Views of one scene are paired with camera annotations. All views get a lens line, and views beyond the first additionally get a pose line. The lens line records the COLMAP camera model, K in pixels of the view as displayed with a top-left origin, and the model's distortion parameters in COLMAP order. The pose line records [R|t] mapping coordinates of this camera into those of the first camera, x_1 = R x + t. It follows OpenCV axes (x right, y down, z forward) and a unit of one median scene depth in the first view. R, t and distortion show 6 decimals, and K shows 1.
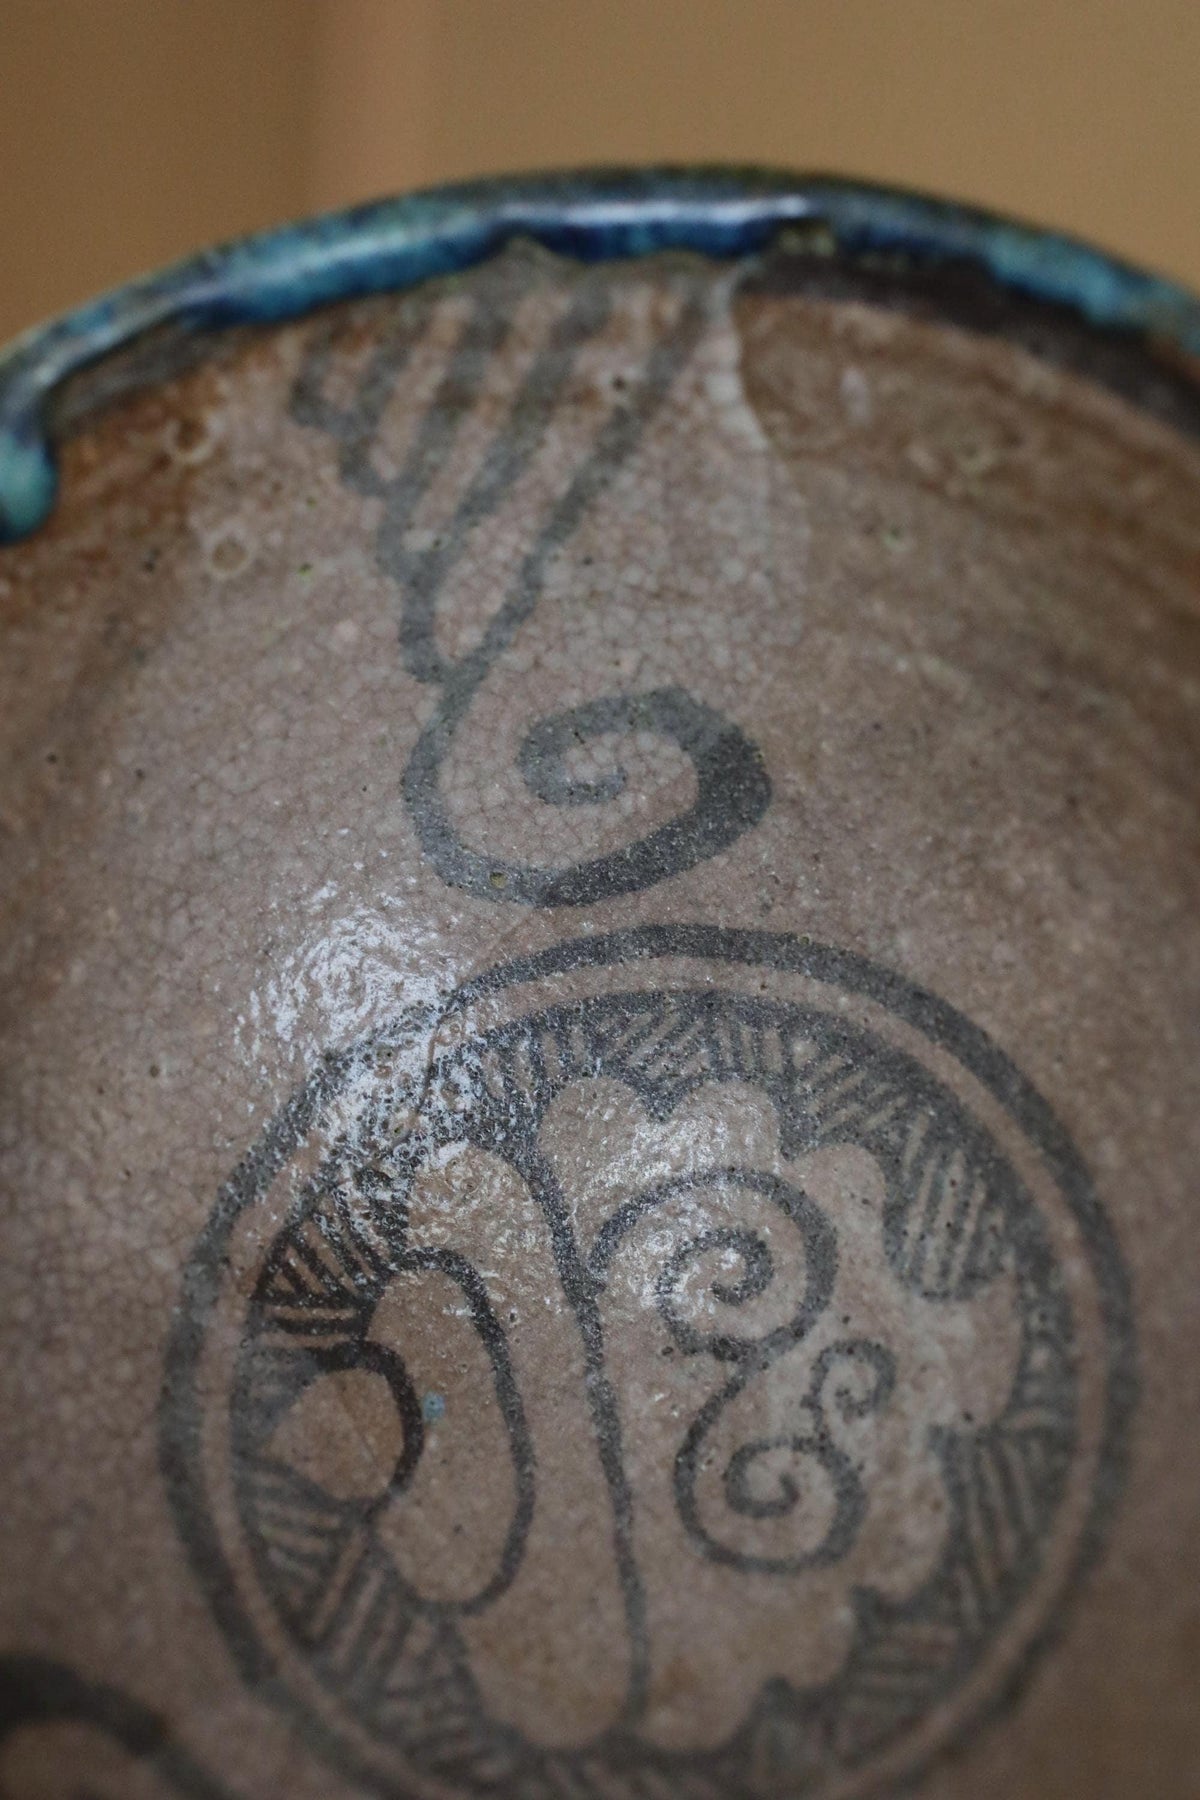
lens RADIAL K [[3133.6, 0, 600.0], [0, 3133.6, 900.0], [0, 0, 1]] dist [0.027020, 0.186849]
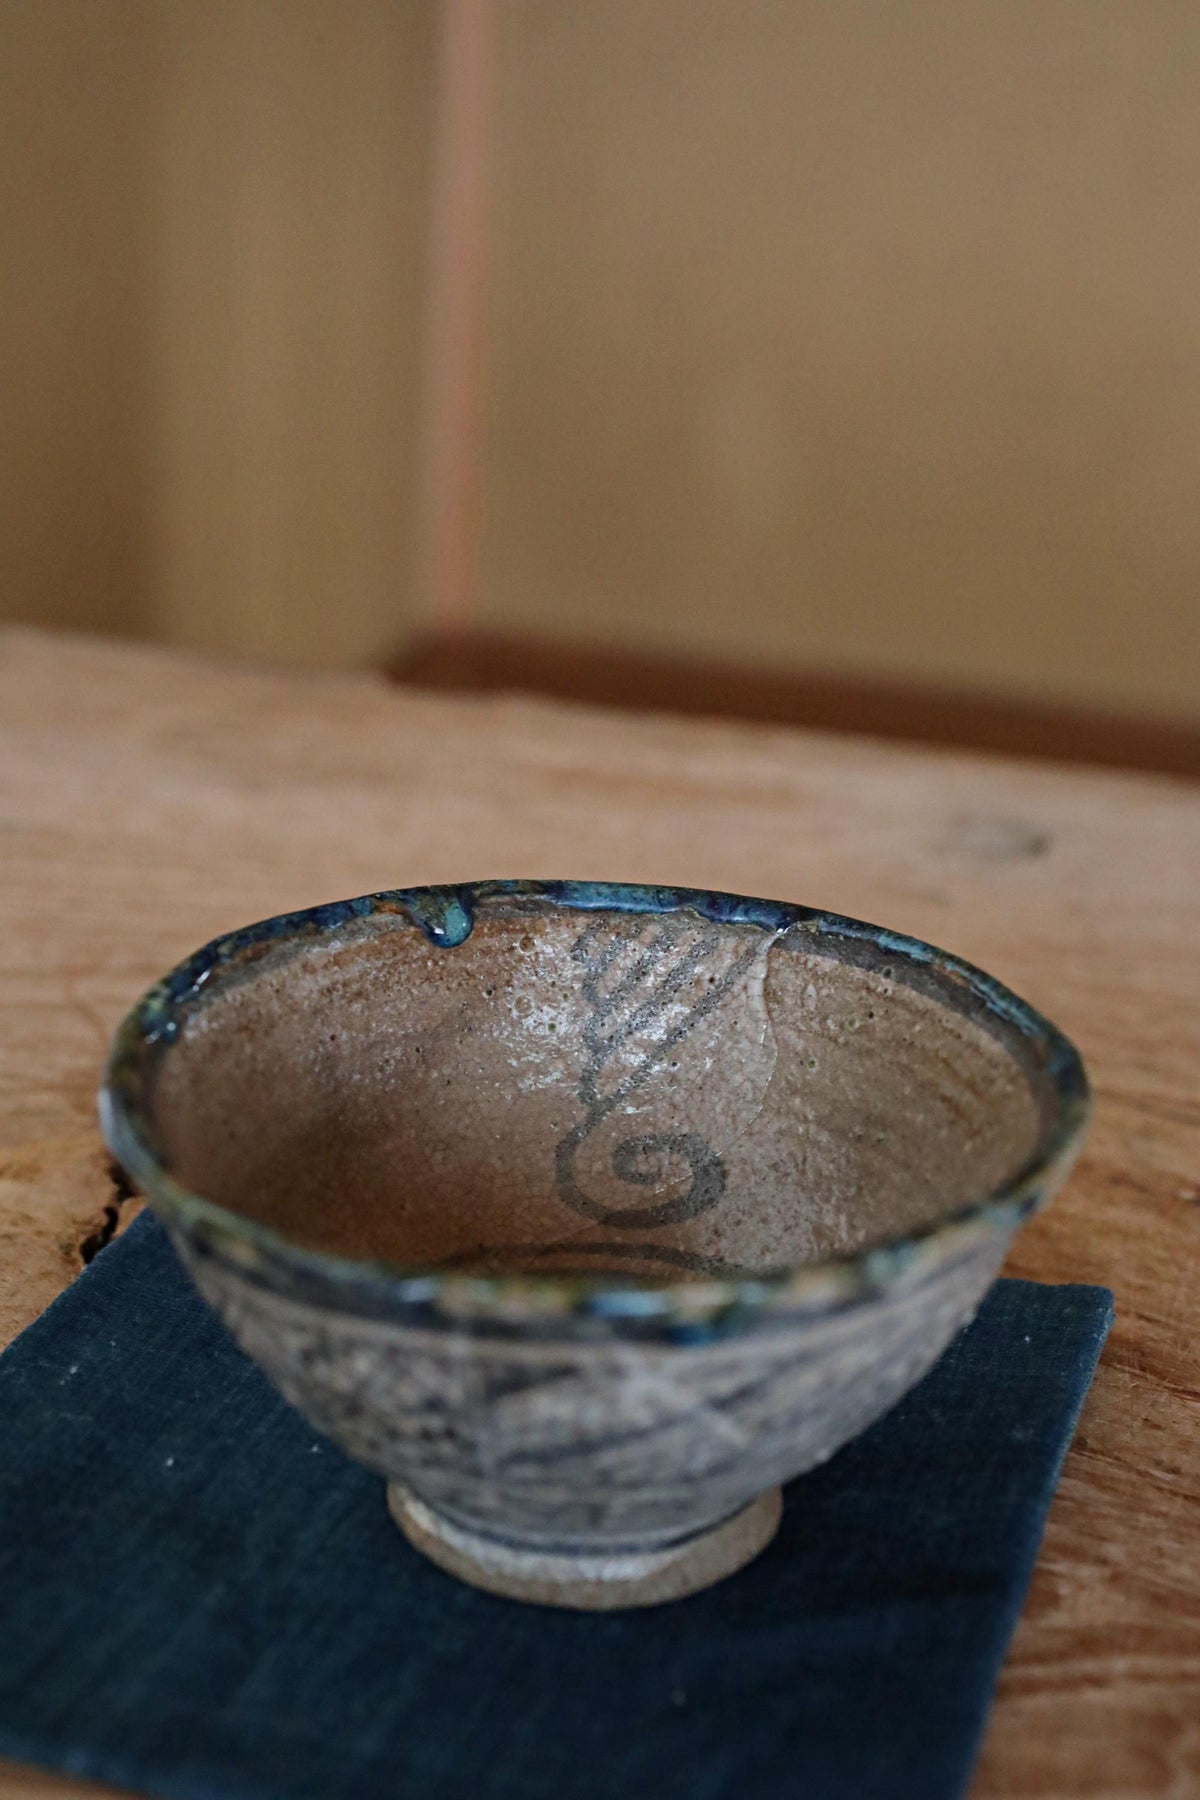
lens RADIAL K [[2962.0, 0, 600.0], [0, 2962.0, 900.0], [0, 0, 1]] dist [0.016035, 0.090383]
pose [[0.952197, 0.254442, -0.169056, 0.271141], [-0.302153, 0.702946, -0.643872, 1.176571], [-0.044991, 0.664173, 0.746223, -0.626417]]
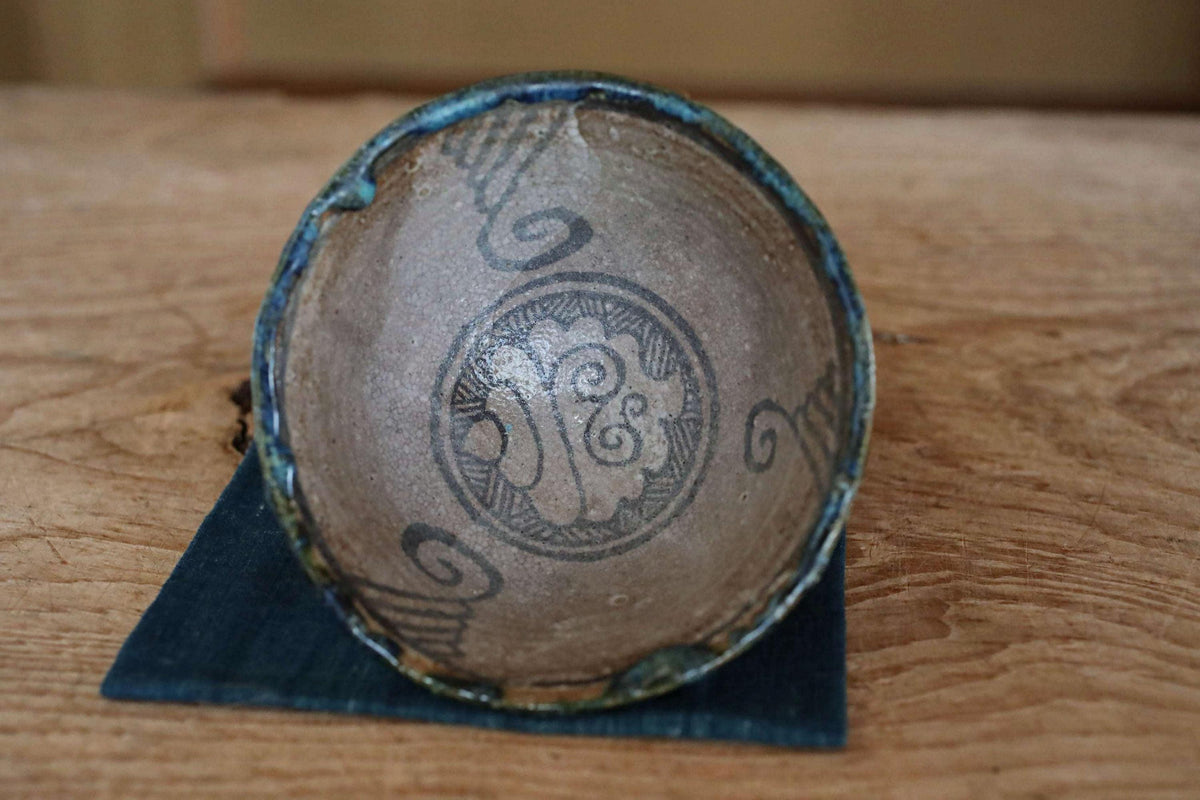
lens RADIAL K [[1974.7, 0, 600.0], [0, 1974.7, 400.0], [0, 0, 1]] dist [0.016035, 0.090383]
pose [[0.986188, -0.127955, 0.105173, -0.179999], [0.091093, 0.949326, 0.300804, -0.499992], [-0.138332, -0.287069, 0.947869, -1.006508]]
